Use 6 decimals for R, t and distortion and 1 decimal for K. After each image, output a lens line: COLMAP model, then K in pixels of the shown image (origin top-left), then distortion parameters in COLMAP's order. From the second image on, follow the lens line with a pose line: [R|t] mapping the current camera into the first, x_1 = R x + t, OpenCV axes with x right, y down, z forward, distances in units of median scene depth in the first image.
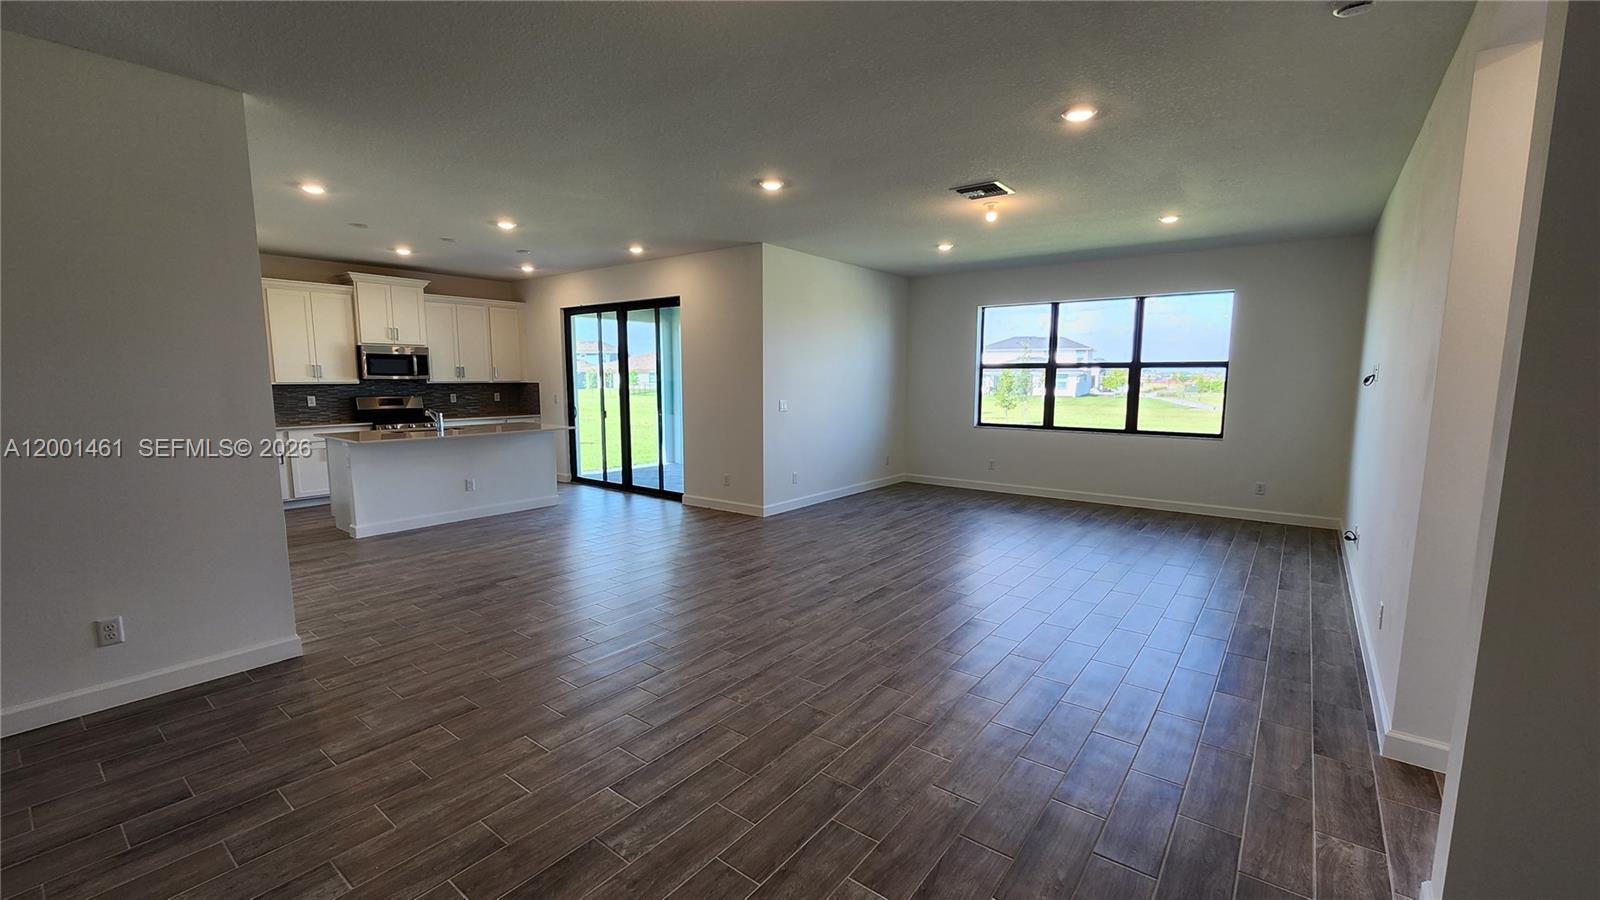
lens RADIAL K [[647.8, 0, 805.4], [0, 647.8, 456.7], [0, 0, 1]] dist [-0.000909, -0.000088]
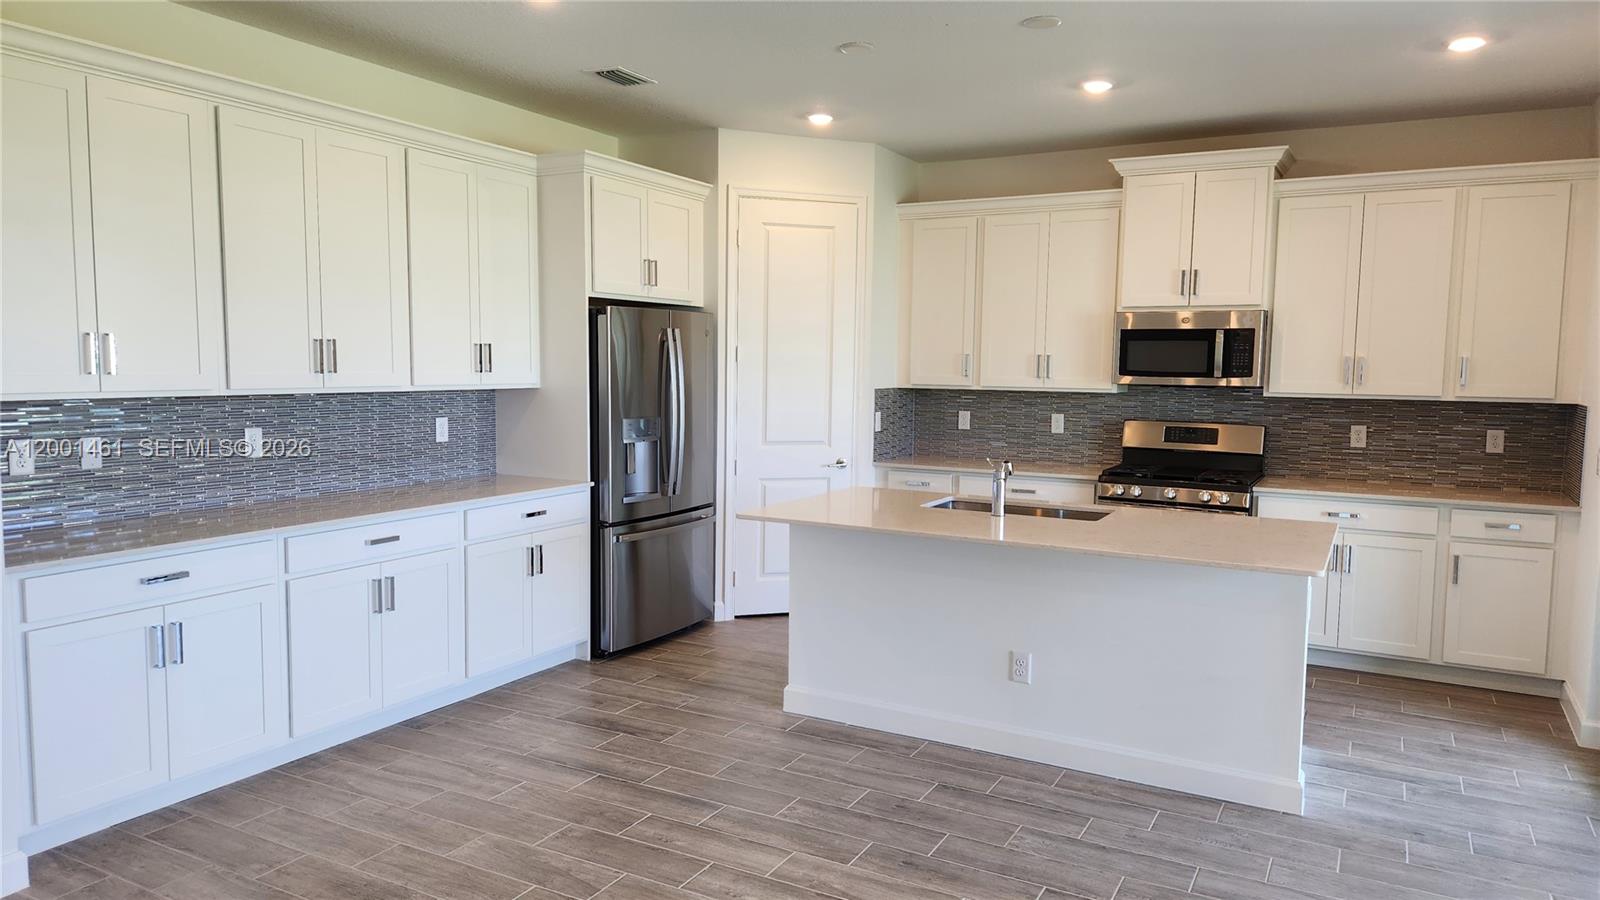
lens RADIAL K [[1053.5, 0, 800.0], [0, 1053.5, 450.0], [0, 0, 1]] dist [0.079088, -0.074023]
pose [[0.152593, 0.080600, -0.984997, 0.049174], [-0.136933, 0.988780, 0.059696, -0.084721], [0.978757, 0.125770, 0.161917, 0.643181]]
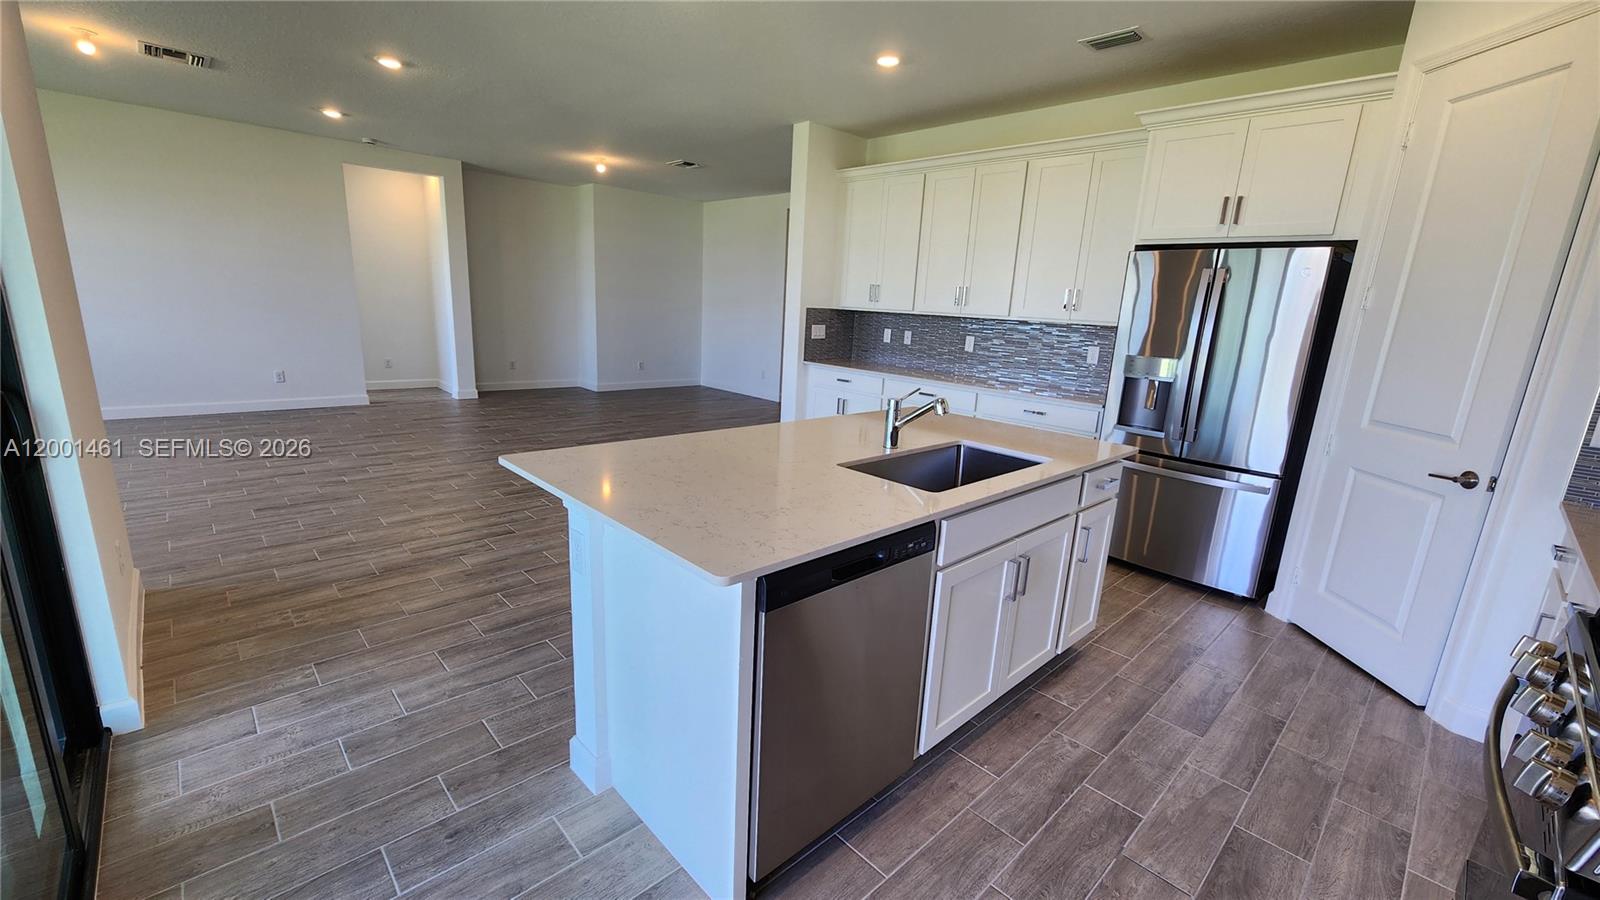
lens RADIAL K [[647.8, 0, 805.4], [0, 647.8, 456.7], [0, 0, 1]] dist [-0.000909, -0.000088]
pose [[-0.986845, -0.090635, 0.133873, -0.470759], [-0.037686, 0.934224, 0.354690, -0.135365], [-0.157214, 0.344979, -0.925350, 1.123506]]
